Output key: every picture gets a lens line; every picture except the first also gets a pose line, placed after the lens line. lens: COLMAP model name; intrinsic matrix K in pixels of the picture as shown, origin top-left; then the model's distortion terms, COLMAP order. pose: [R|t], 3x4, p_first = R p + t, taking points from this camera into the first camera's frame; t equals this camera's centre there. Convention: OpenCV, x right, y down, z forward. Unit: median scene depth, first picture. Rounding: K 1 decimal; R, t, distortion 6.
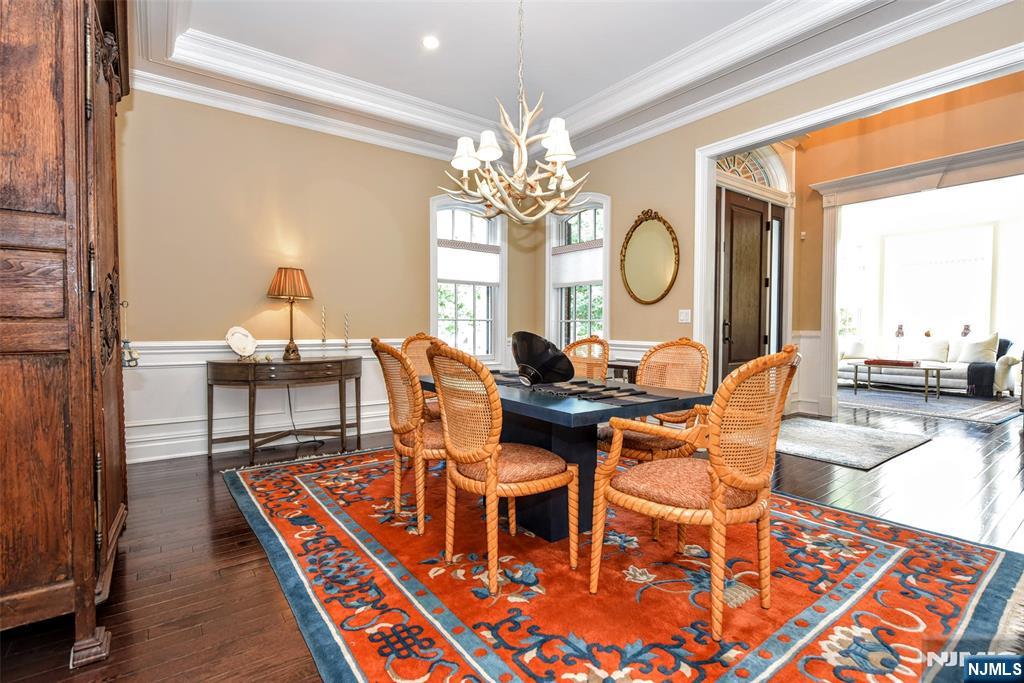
lens RADIAL K [[478.6, 0, 519.9], [0, 478.6, 340.5], [0, 0, 1]] dist [-0.003819, -0.000663]
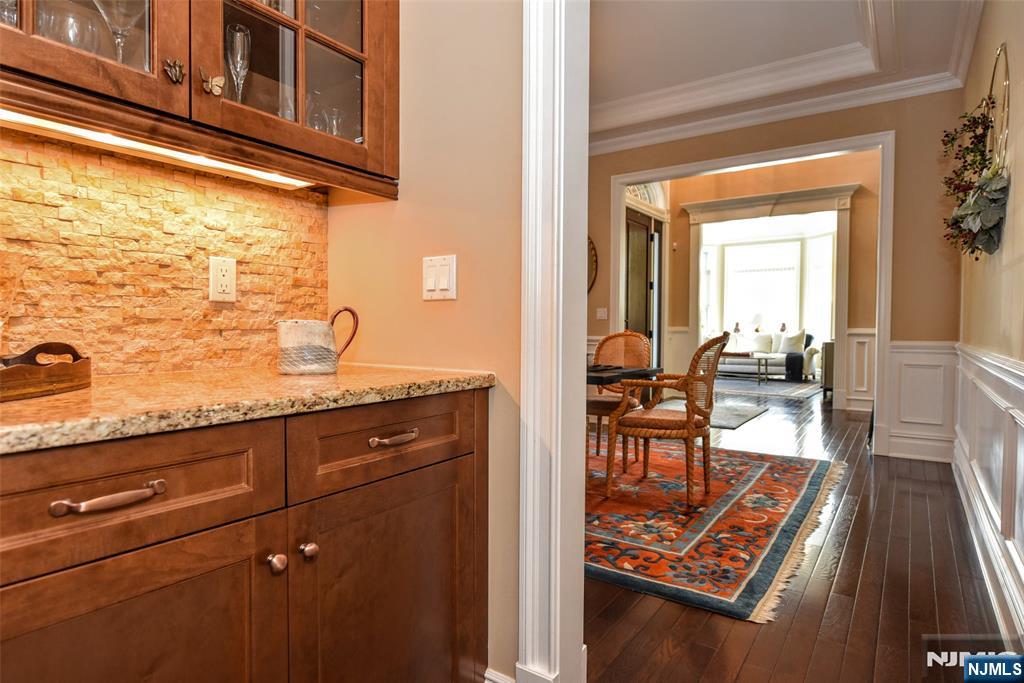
lens RADIAL K [[569.6, 0, 512.0], [0, 569.6, 341.5], [0, 0, 1]] dist [-0.000068, -0.000205]
pose [[0.948238, -0.008008, 0.317460, -0.252973], [0.008196, 0.999966, 0.000740, 0.012164], [-0.317455, 0.001900, 0.948271, -0.219138]]
